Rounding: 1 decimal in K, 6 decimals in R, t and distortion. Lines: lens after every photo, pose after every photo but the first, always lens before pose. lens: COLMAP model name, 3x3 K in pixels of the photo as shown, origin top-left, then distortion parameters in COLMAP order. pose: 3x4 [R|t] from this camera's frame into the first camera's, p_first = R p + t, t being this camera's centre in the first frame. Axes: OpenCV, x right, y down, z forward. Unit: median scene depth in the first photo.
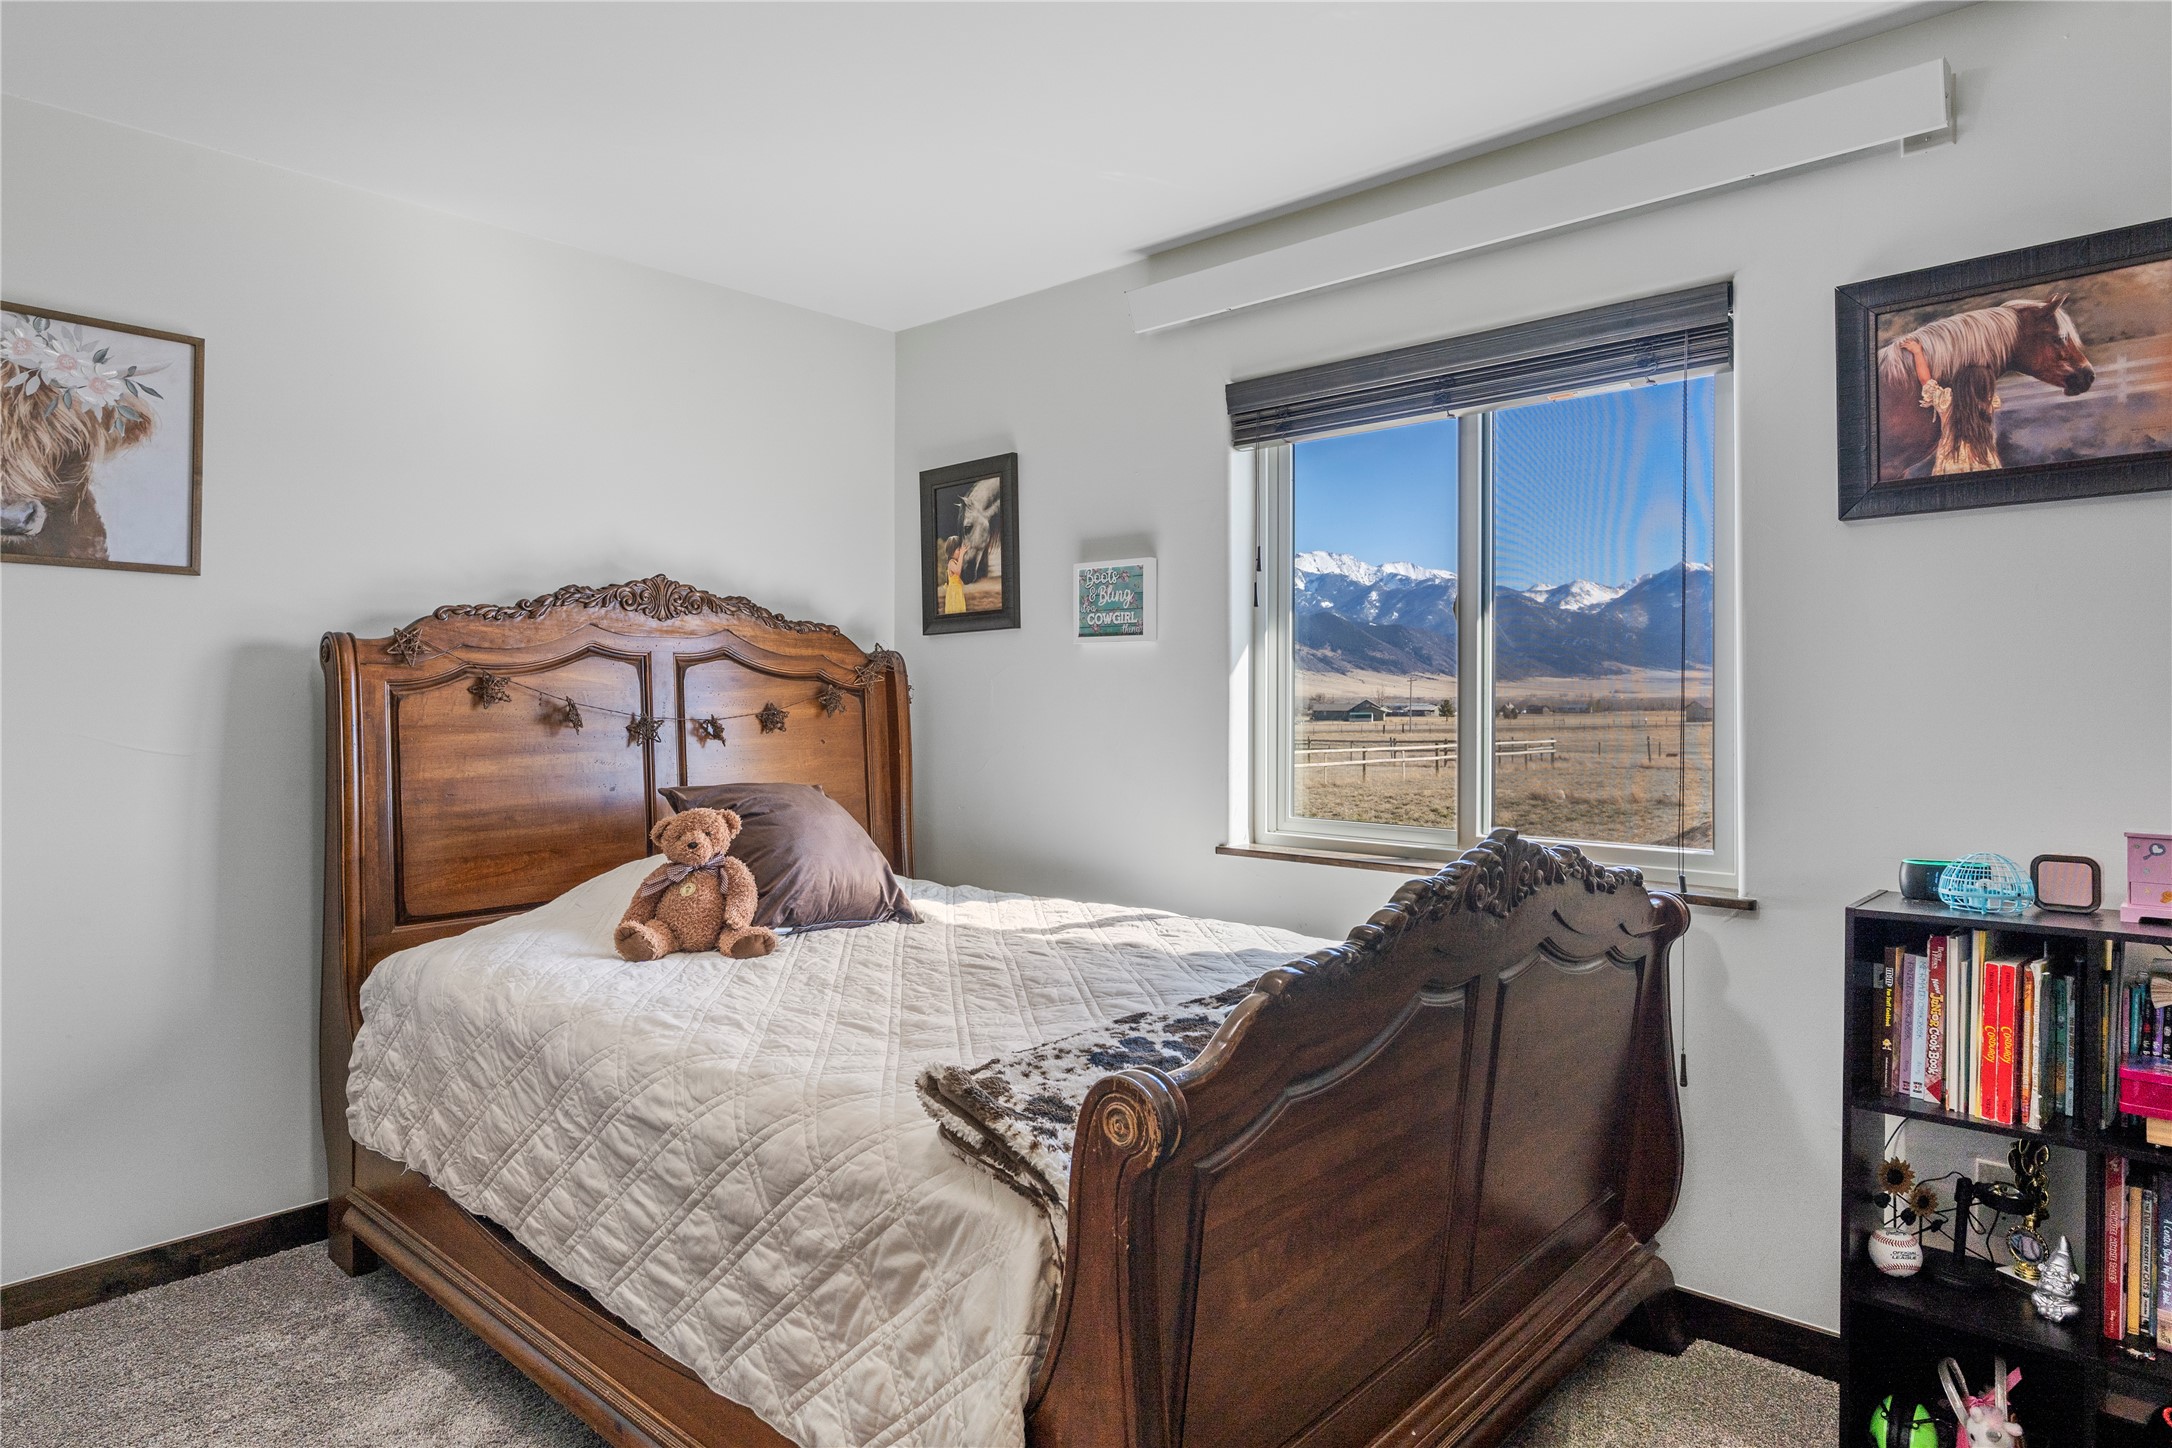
lens RADIAL K [[1244.2, 0, 1086.0], [0, 1244.2, 716.0], [0, 0, 1]] dist [-0.006866, -0.001258]
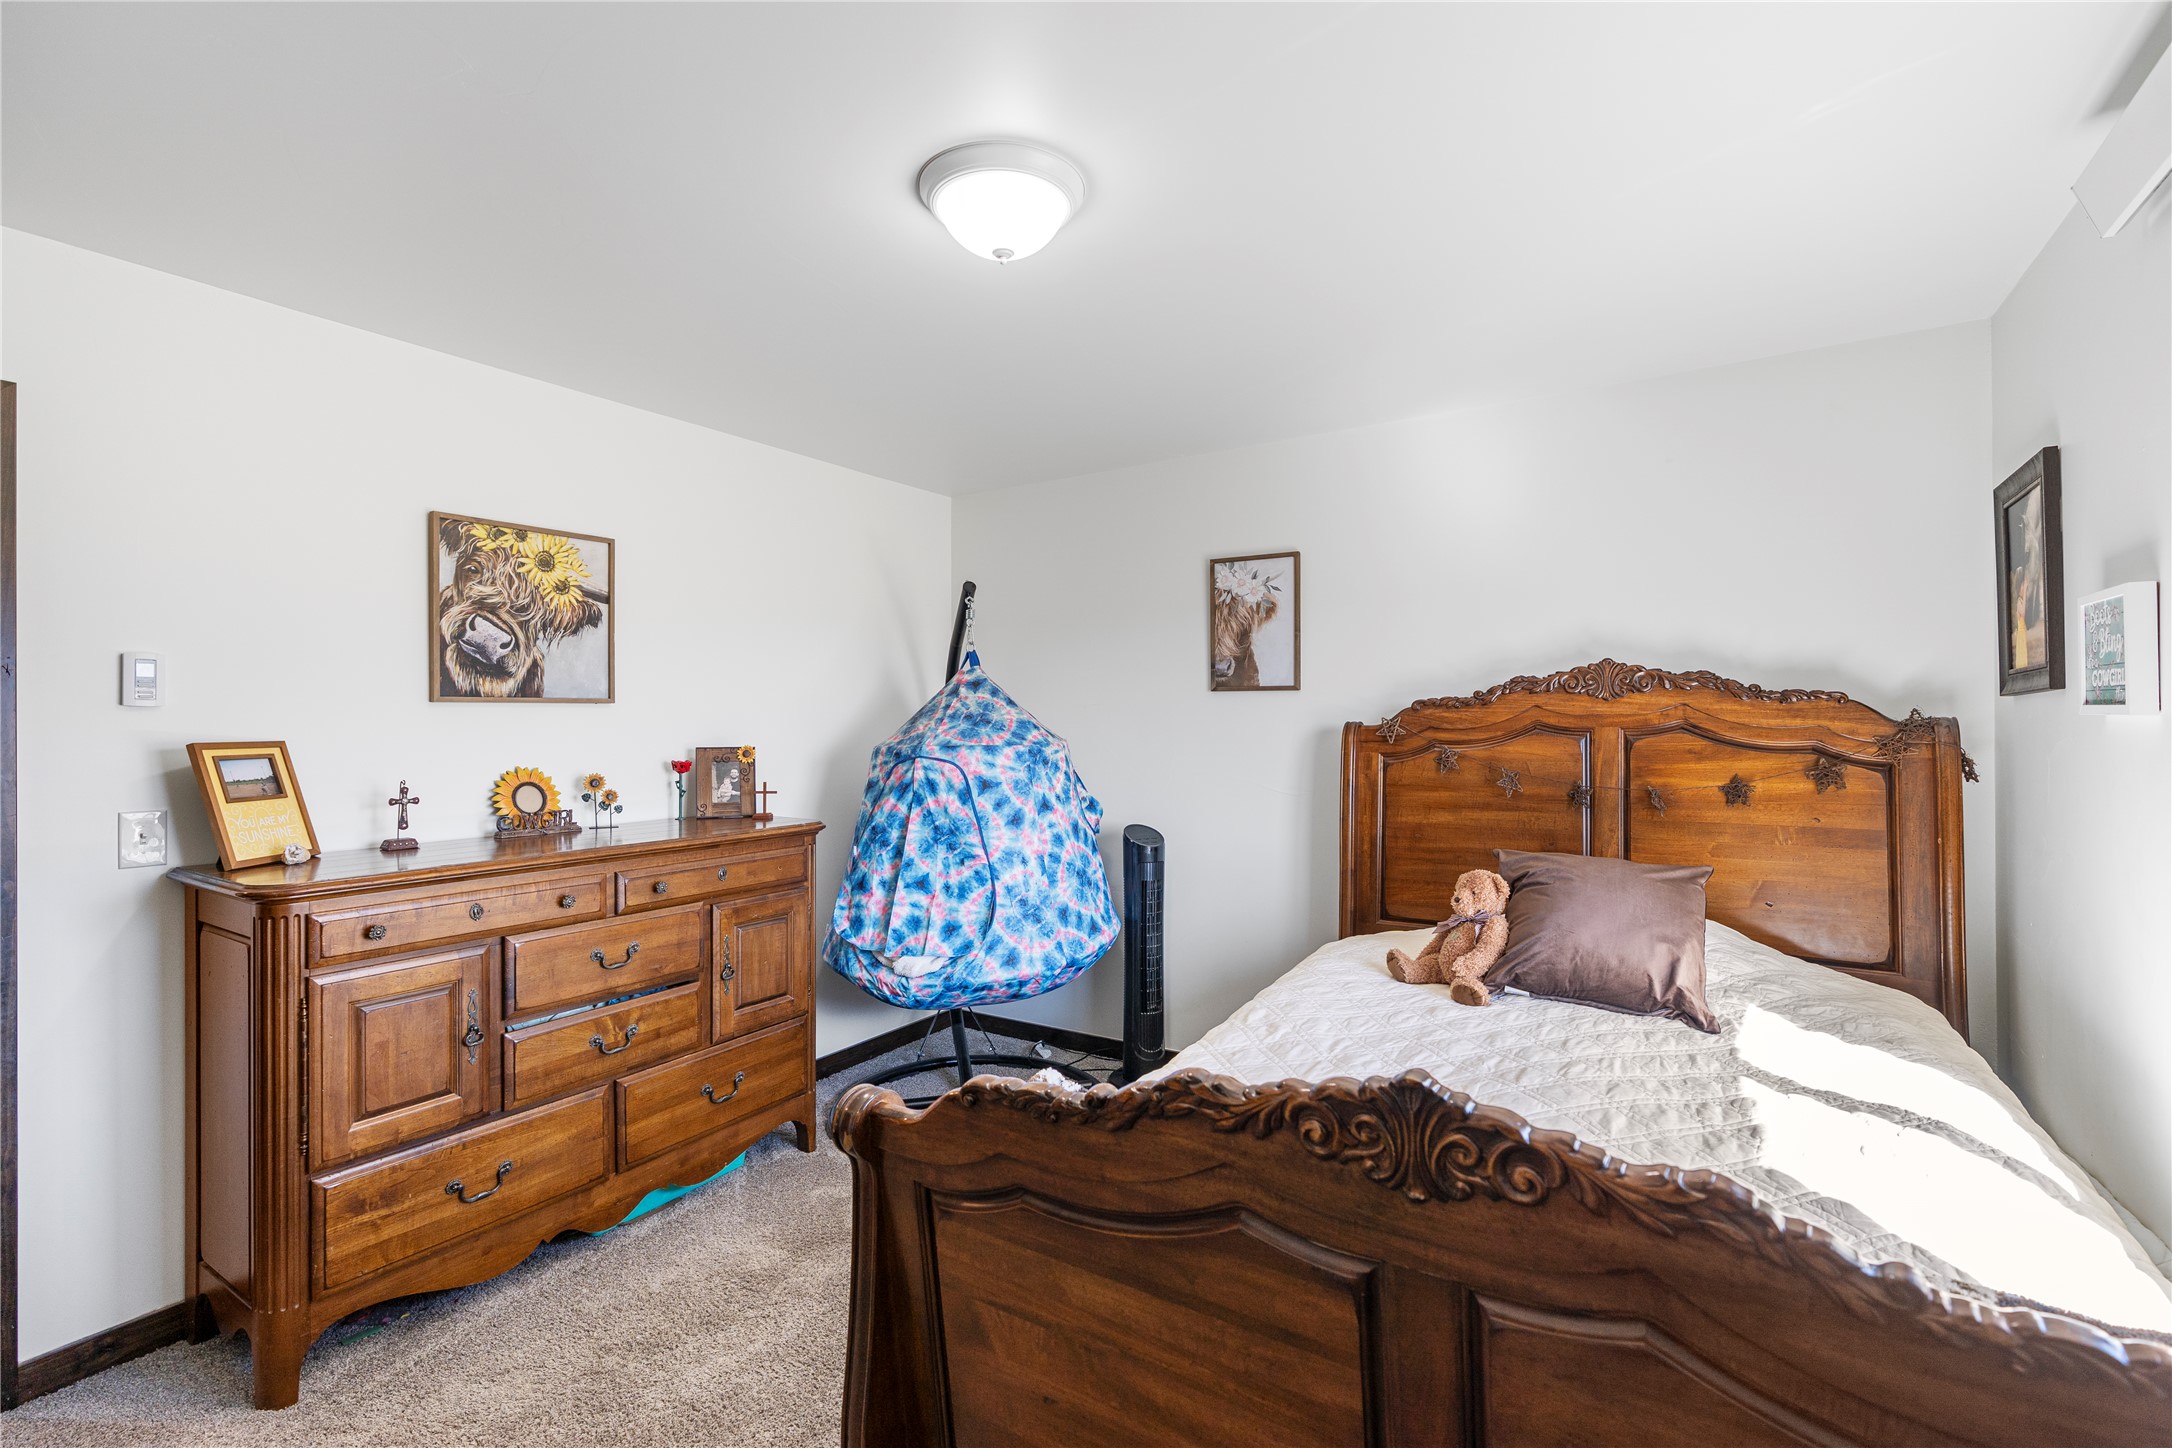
lens RADIAL K [[980.8, 0, 1082.6], [0, 980.8, 724.8], [0, 0, 1]] dist [-0.009165, 0.001425]
pose [[0.158922, 0.004431, -0.987281, 0.514559], [-0.003914, 0.999985, 0.003858, -0.062835], [0.987283, 0.003251, 0.158937, 0.443109]]
